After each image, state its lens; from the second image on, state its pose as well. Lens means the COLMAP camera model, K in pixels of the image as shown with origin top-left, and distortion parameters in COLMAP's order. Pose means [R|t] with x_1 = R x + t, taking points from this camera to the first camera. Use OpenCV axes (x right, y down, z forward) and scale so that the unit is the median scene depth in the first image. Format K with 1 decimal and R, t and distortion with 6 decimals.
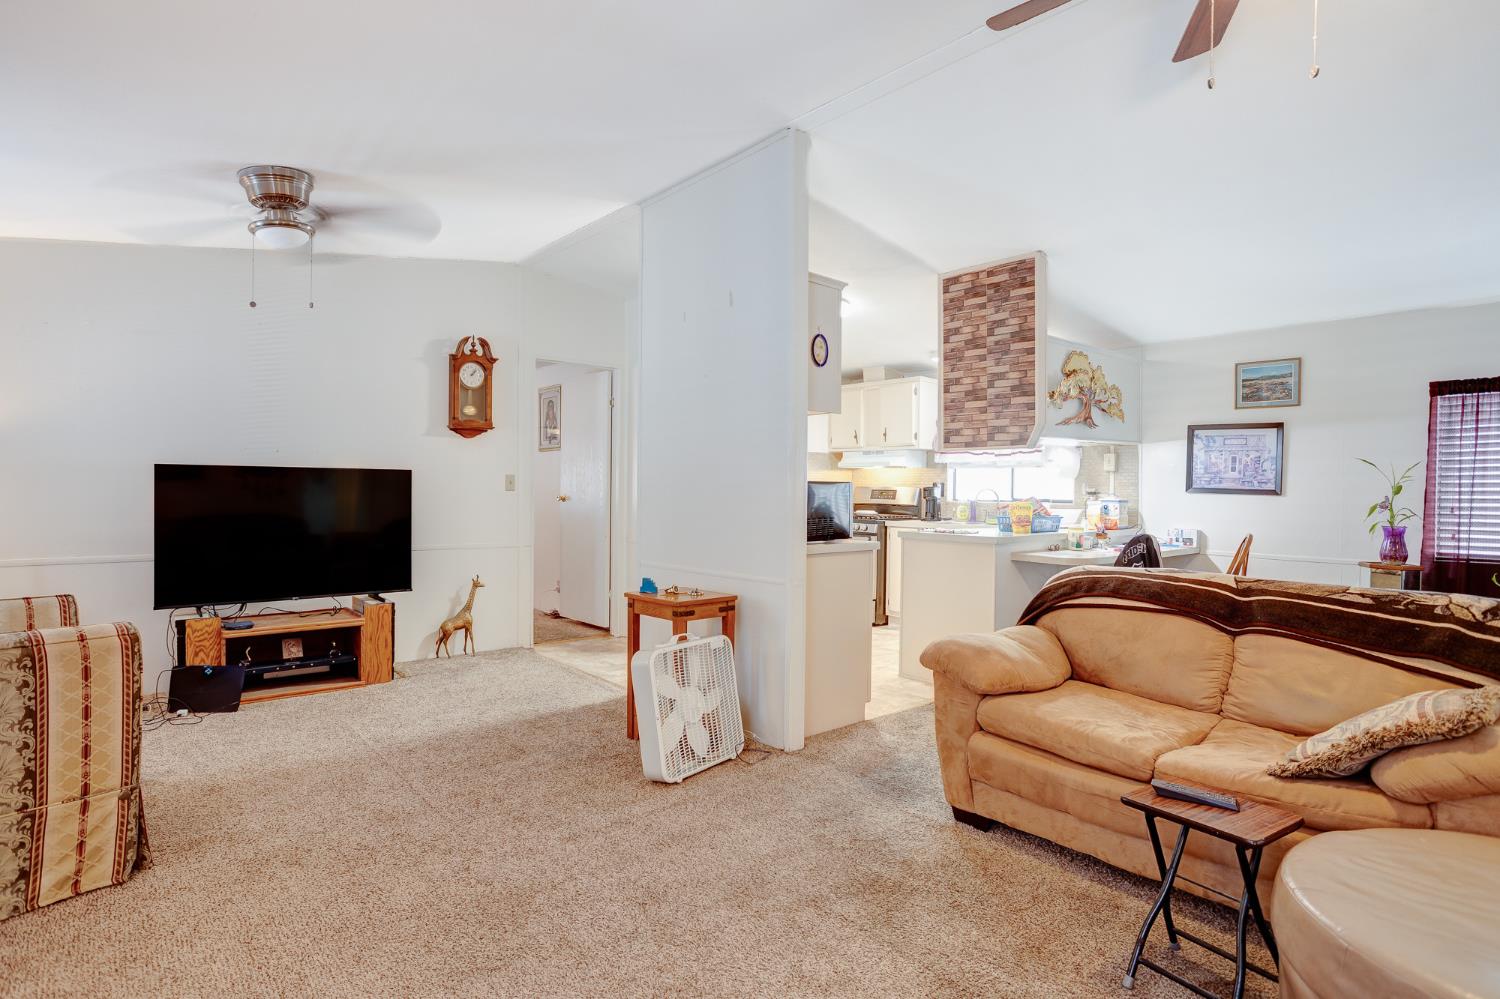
lens RADIAL K [[769.1, 0, 744.5], [0, 769.1, 488.9], [0, 0, 1]] dist [-0.059154, 0.033345]
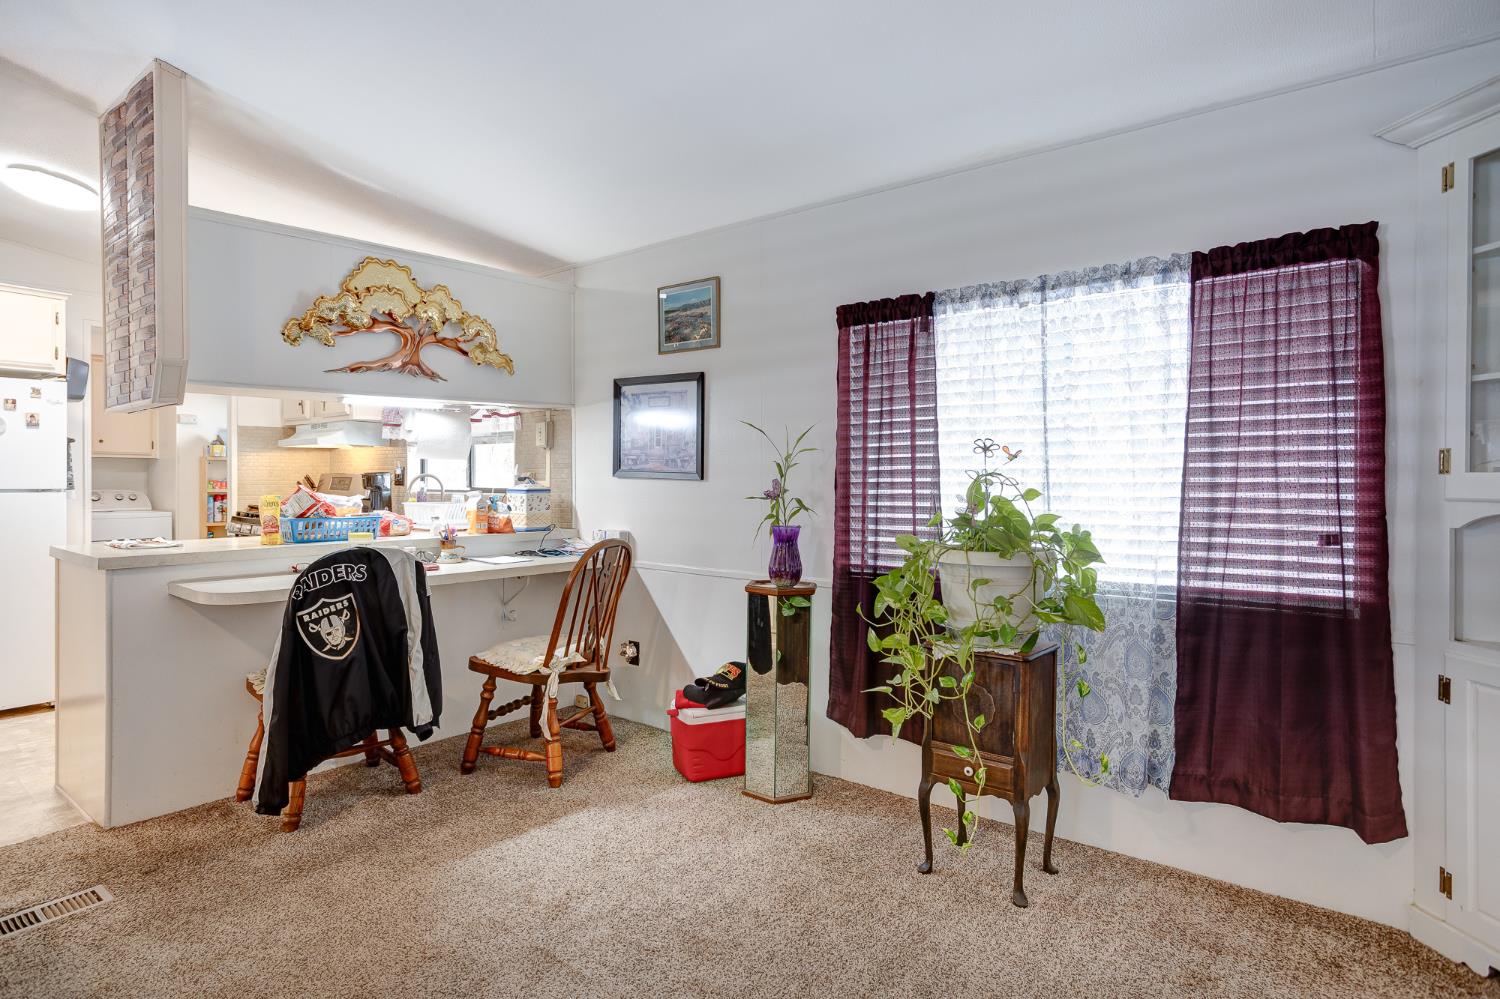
lens RADIAL K [[769.1, 0, 744.5], [0, 769.1, 488.9], [0, 0, 1]] dist [-0.059154, 0.033345]
pose [[0.979306, -0.010466, 0.202112, 0.644321], [0.007285, 0.999838, 0.016476, 0.006510], [-0.202252, -0.014663, 0.979224, 0.324030]]
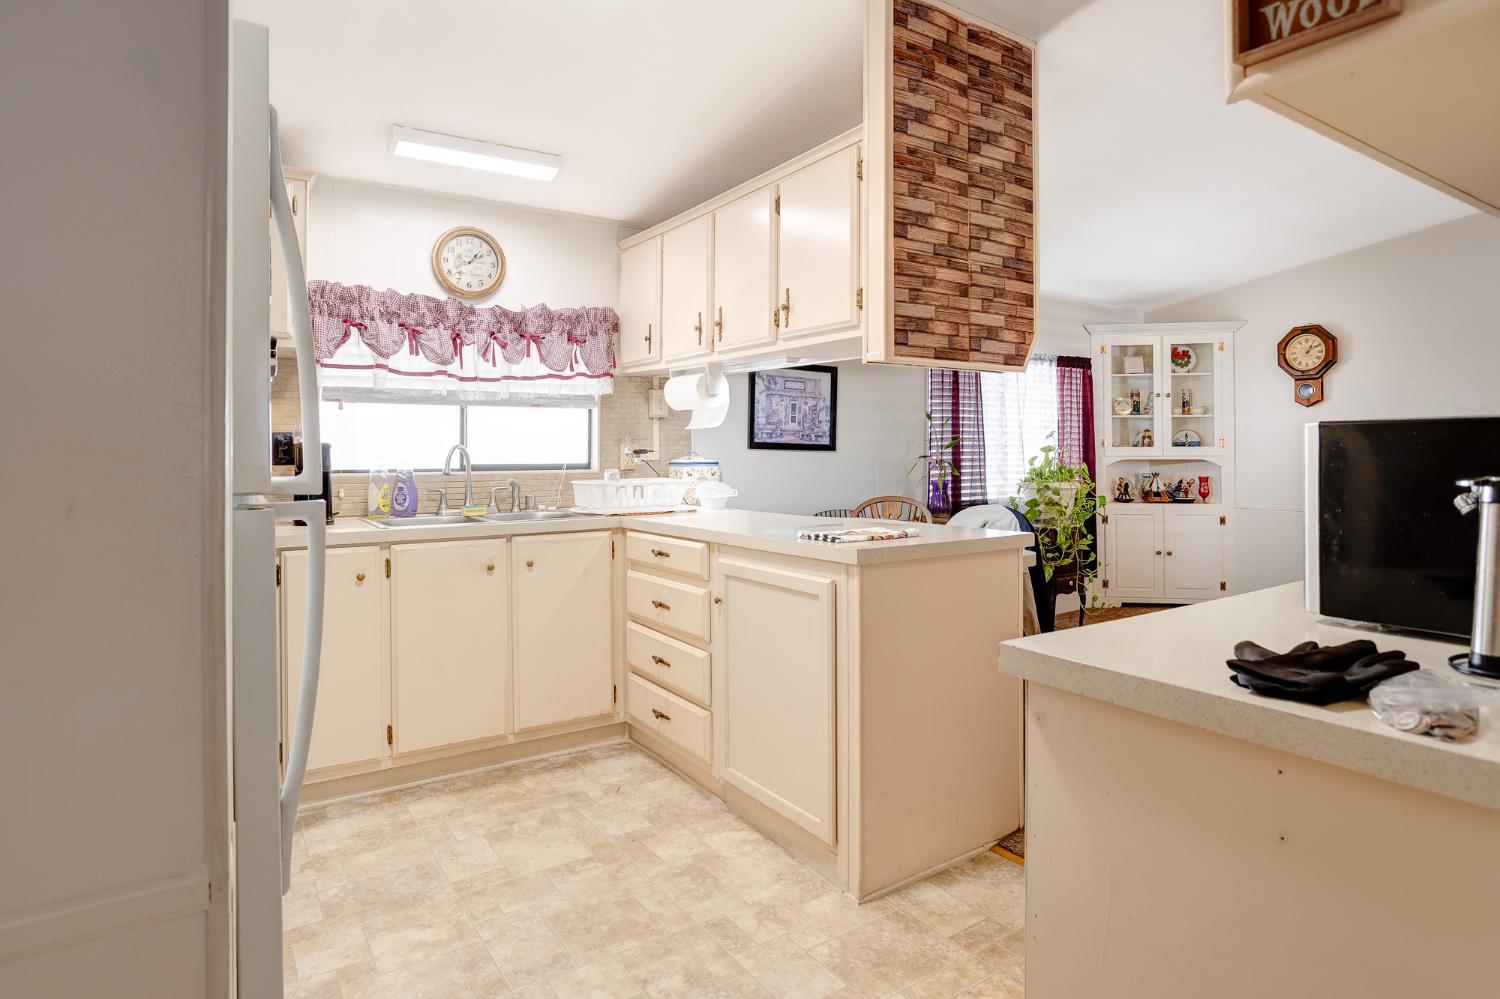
lens RADIAL K [[807.4, 0, 719.5], [0, 807.4, 446.8], [0, 0, 1]] dist [-0.077780, 0.054196]
pose [[0.143517, -0.004372, 0.989638, -0.237997], [0.004328, 0.999983, 0.003790, -0.000401], [-0.989638, 0.003740, 0.143534, 1.055247]]
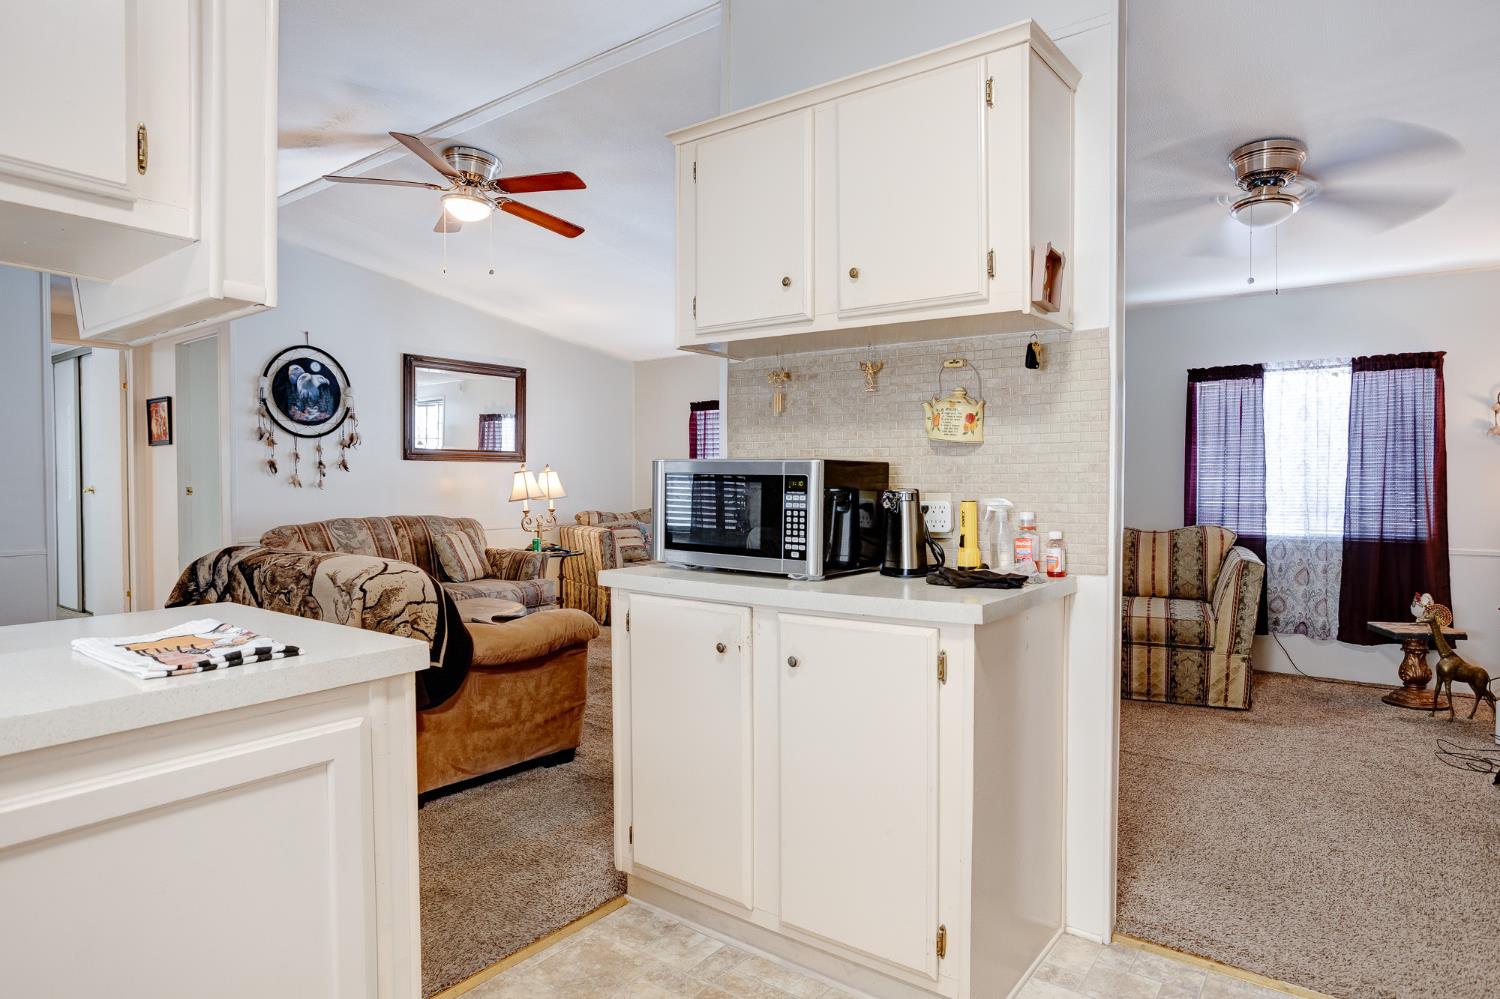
lens RADIAL K [[881.0, 0, 750.0], [0, 881.0, 499.5], [0, 0, 1]] dist [-0.057568, 0.039691]
pose [[-0.979051, -0.005105, -0.203550, 0.158861], [-0.009433, 0.999749, 0.020298, 0.005430], [0.203395, 0.021793, -0.978854, 1.330794]]
